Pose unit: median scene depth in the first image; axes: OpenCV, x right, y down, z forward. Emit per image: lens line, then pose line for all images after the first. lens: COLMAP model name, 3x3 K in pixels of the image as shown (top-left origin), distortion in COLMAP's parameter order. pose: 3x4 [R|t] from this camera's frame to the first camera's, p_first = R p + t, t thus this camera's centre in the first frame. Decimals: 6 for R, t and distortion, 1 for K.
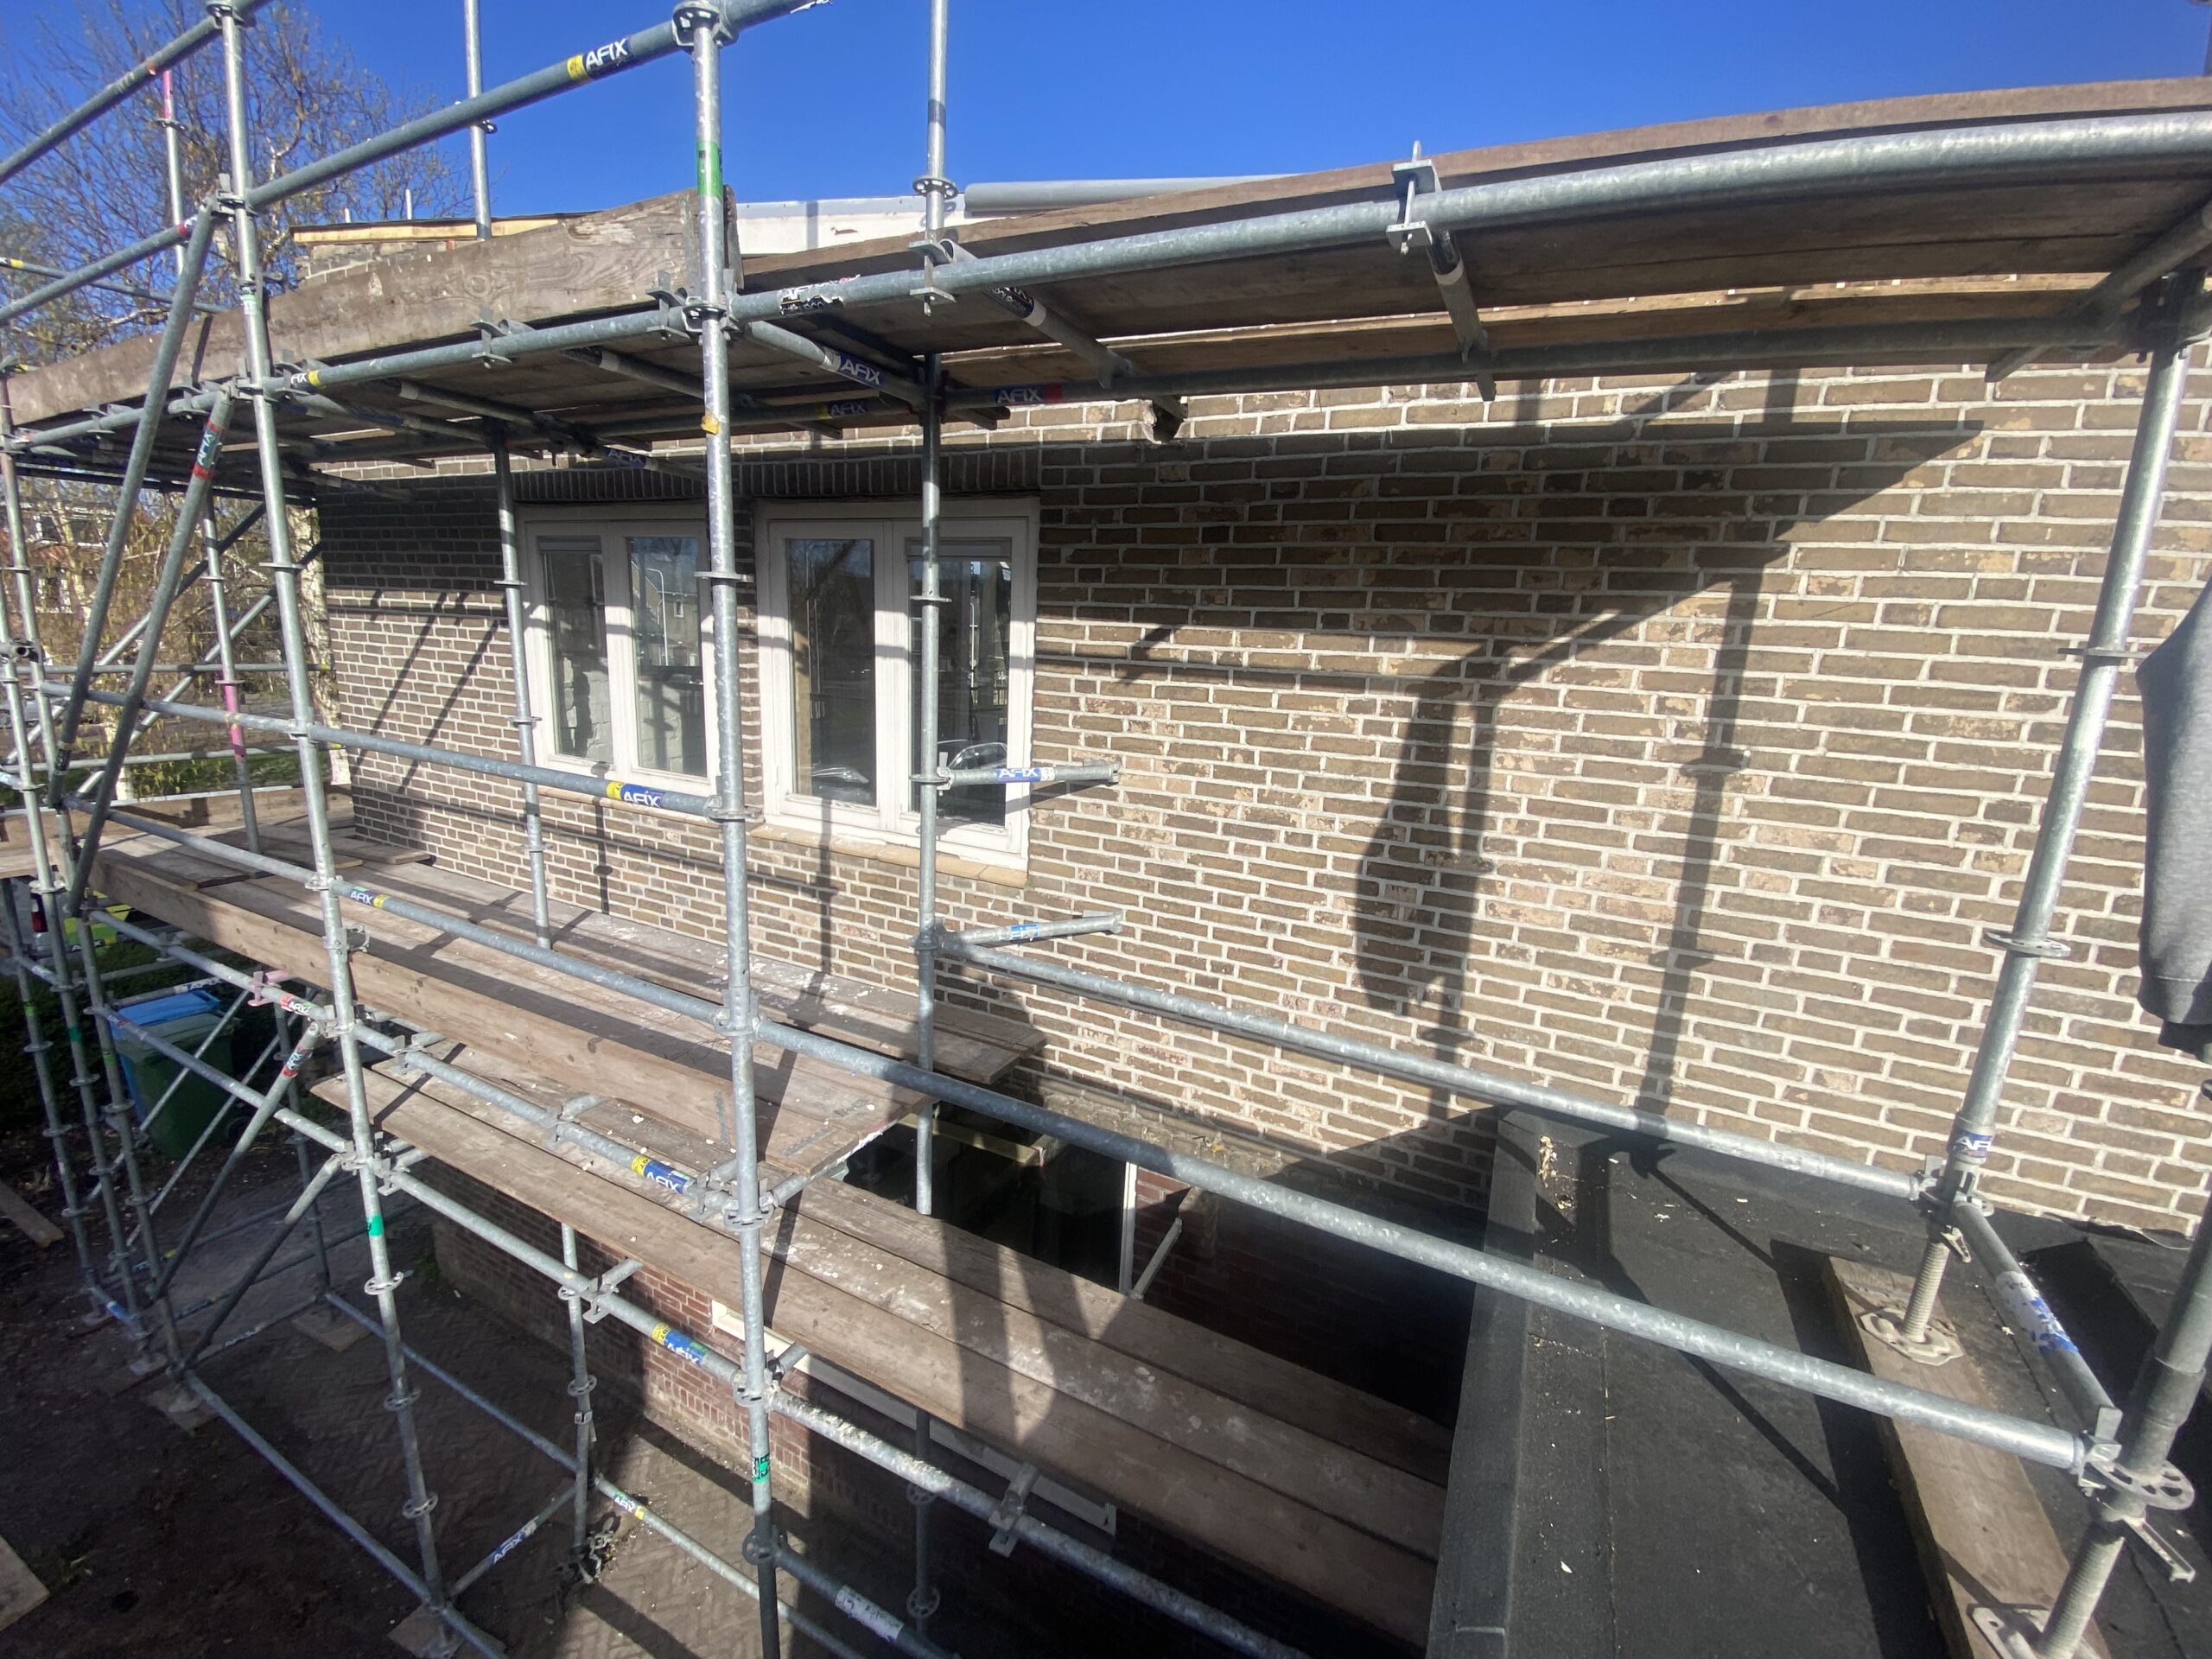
lens RADIAL K [[888.7, 0, 1107.1], [0, 888.7, 823.0], [0, 0, 1]] dist [0.025405, -0.019419]
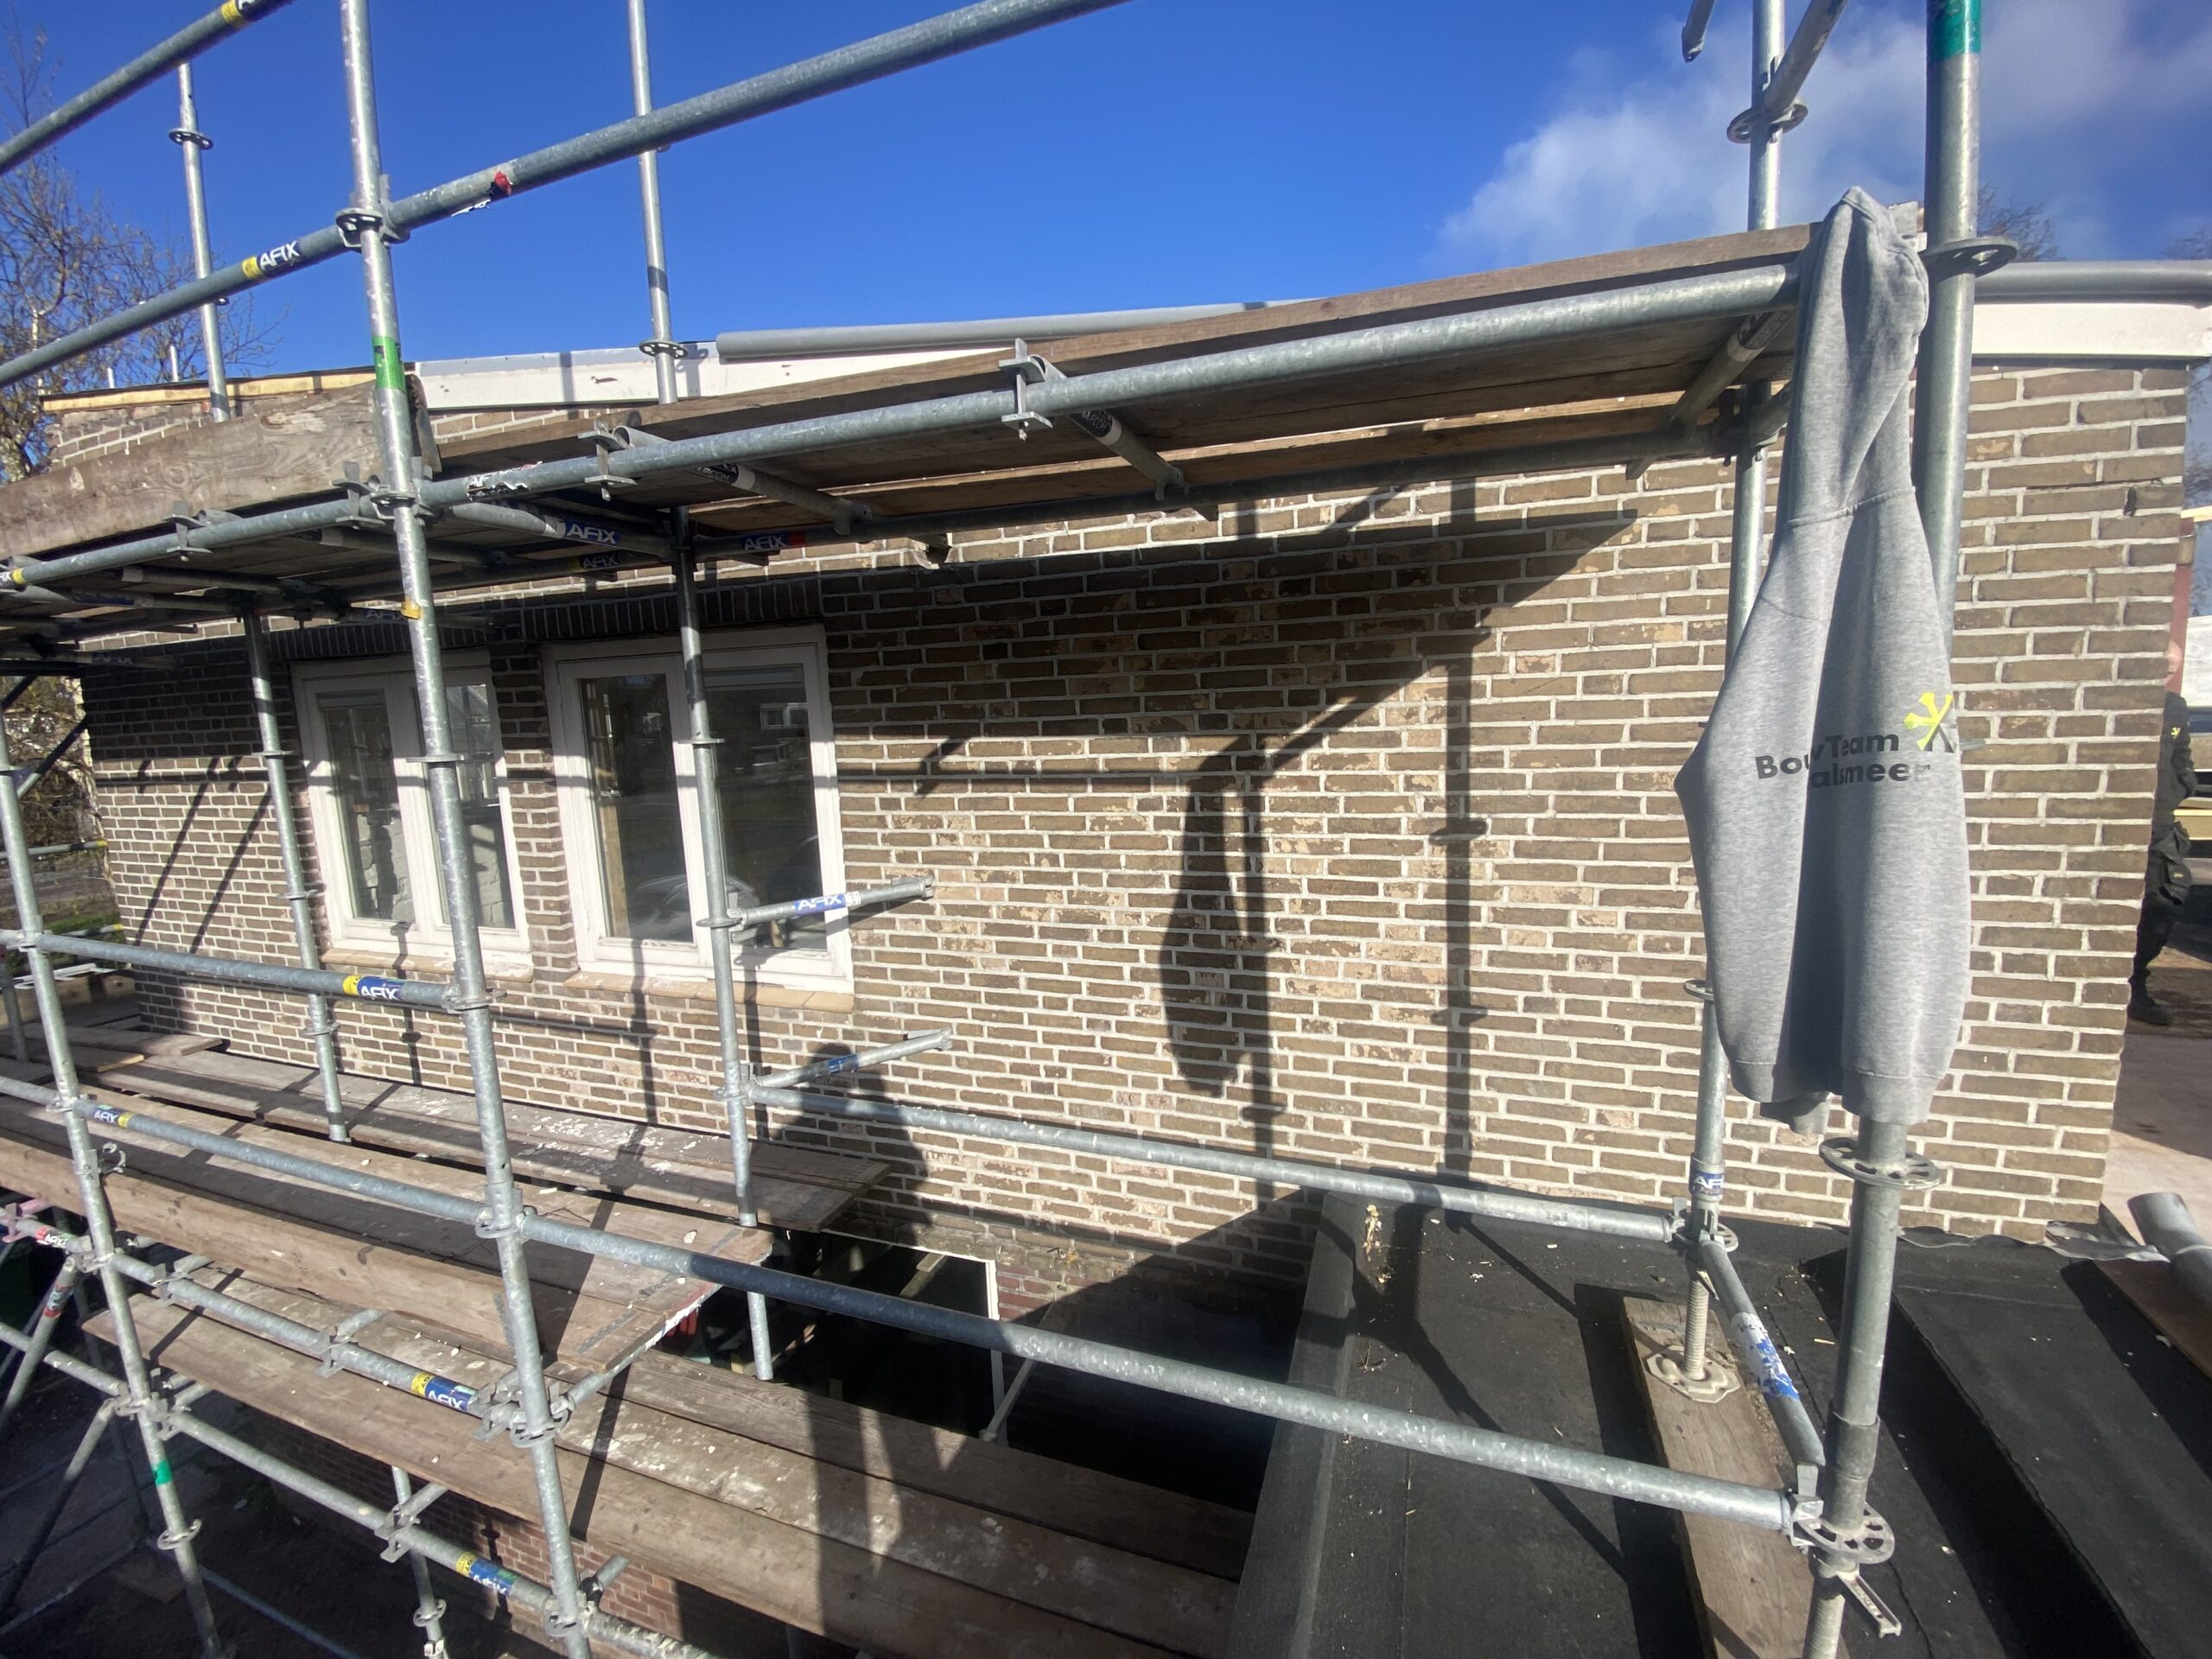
lens RADIAL K [[888.7, 0, 1107.1], [0, 888.7, 823.0], [0, 0, 1]] dist [0.025405, -0.019419]
pose [[0.989779, -0.103388, 0.098226, 0.140003], [0.109764, 0.992030, -0.061876, -0.053125], [-0.091046, 0.072025, 0.993239, -0.015754]]
